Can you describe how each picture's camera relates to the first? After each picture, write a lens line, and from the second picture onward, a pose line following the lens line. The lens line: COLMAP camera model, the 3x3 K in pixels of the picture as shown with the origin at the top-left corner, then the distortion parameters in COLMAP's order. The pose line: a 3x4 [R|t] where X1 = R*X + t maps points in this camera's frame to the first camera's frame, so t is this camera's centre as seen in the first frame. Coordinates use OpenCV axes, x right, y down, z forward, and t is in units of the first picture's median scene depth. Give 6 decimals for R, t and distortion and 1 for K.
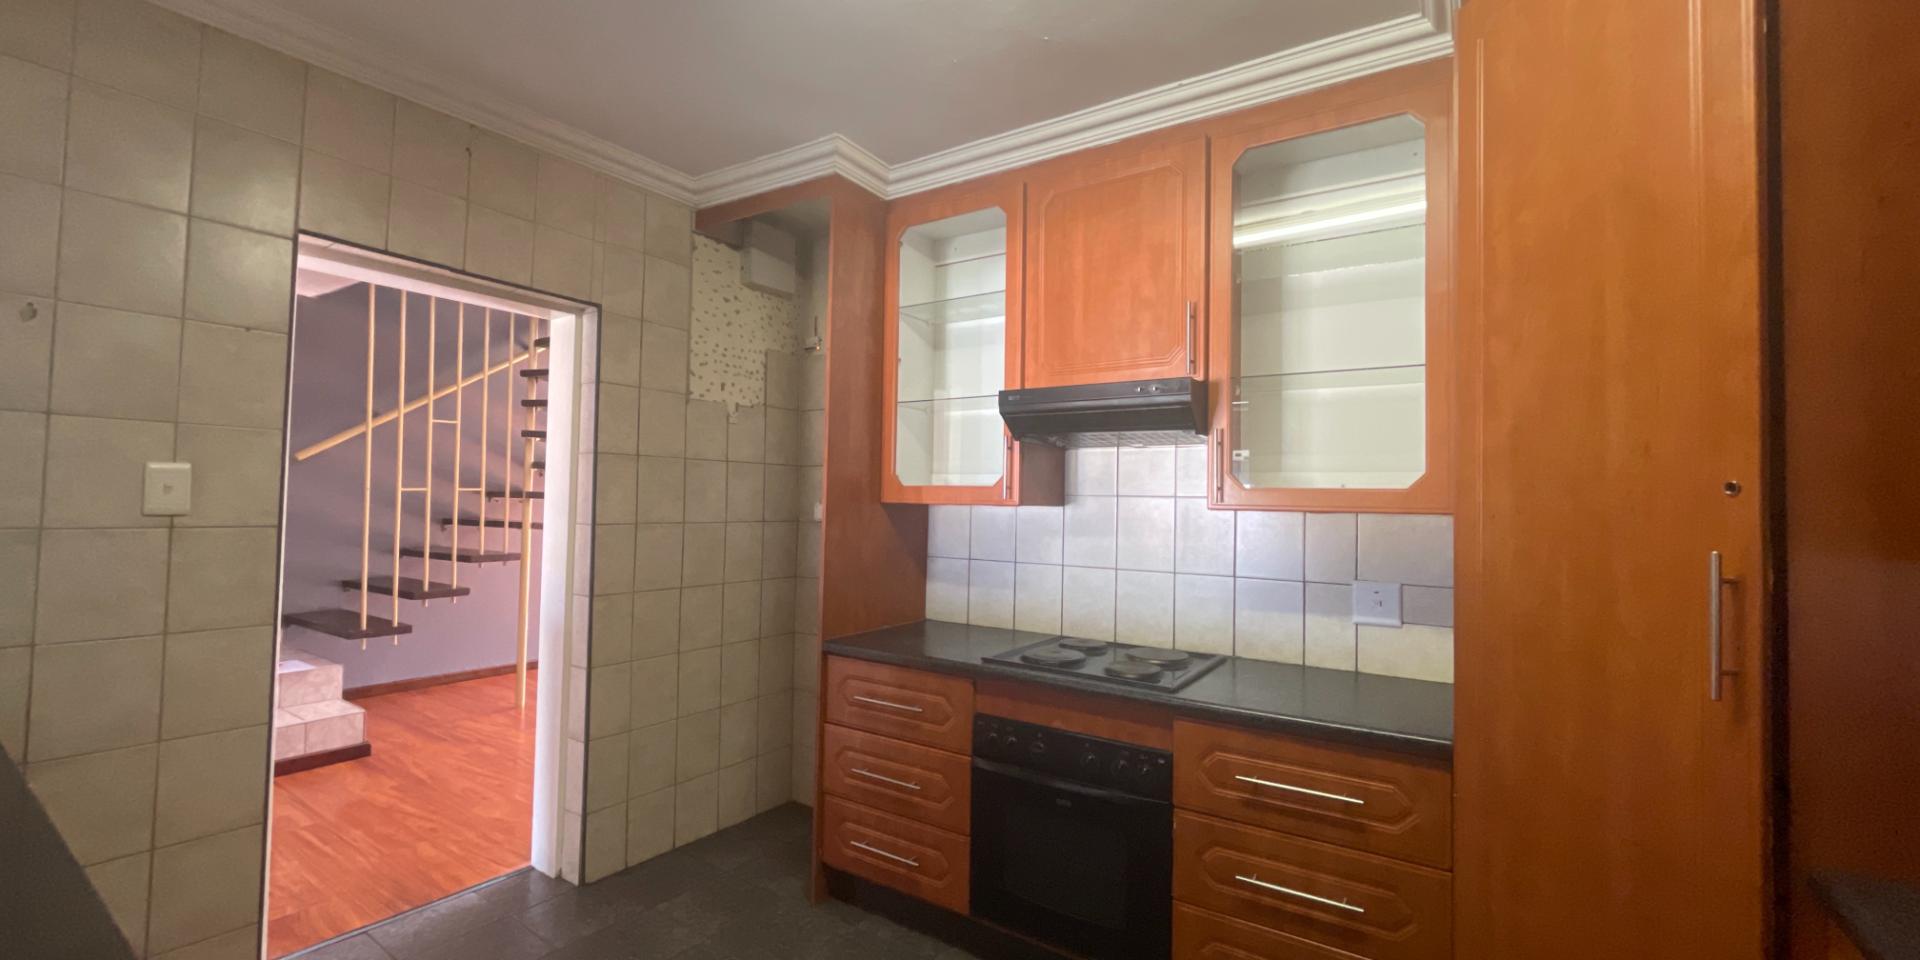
lens RADIAL K [[772.0, 0, 960.0], [0, 772.0, 480.0], [0, 0, 1]] dist [0.001827, 0.000194]
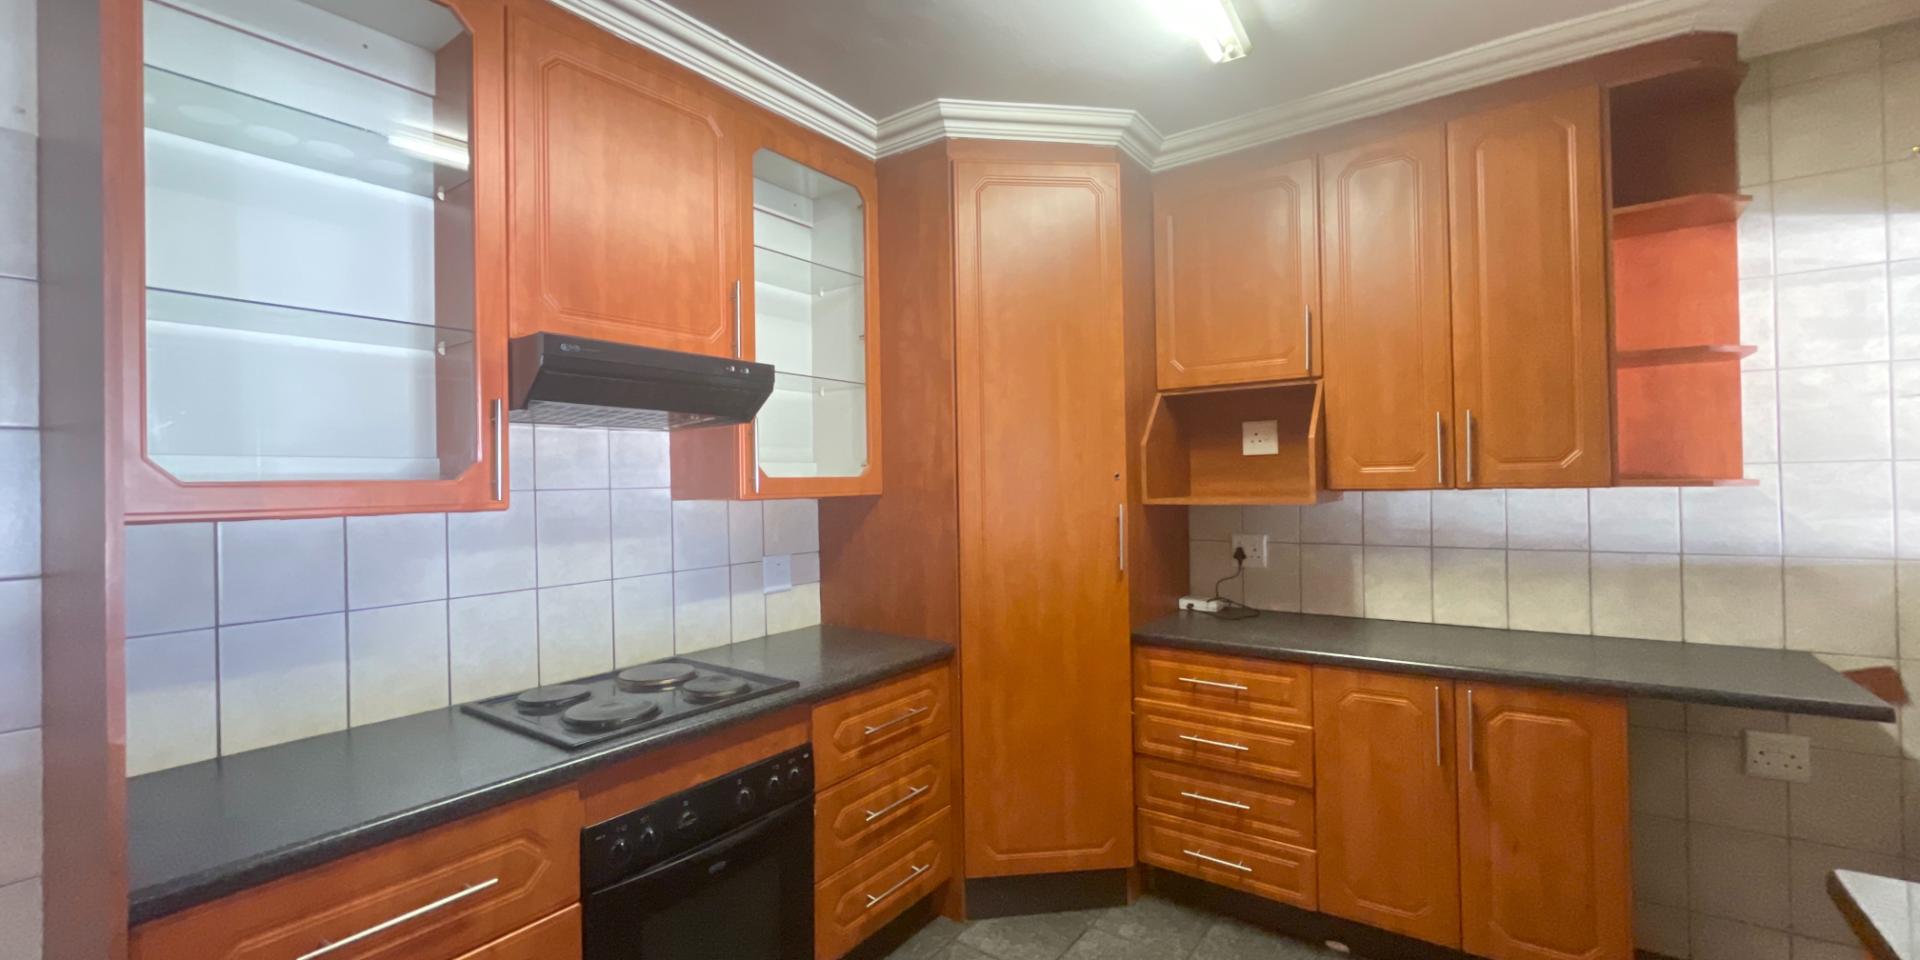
lens RADIAL K [[772.0, 0, 960.0], [0, 772.0, 480.0], [0, 0, 1]] dist [0.001827, 0.000194]
pose [[0.034192, -0.016832, 0.999274, -0.646534], [-0.006196, 0.999835, 0.017053, -0.005618], [-0.999396, -0.006775, 0.034082, 0.701134]]
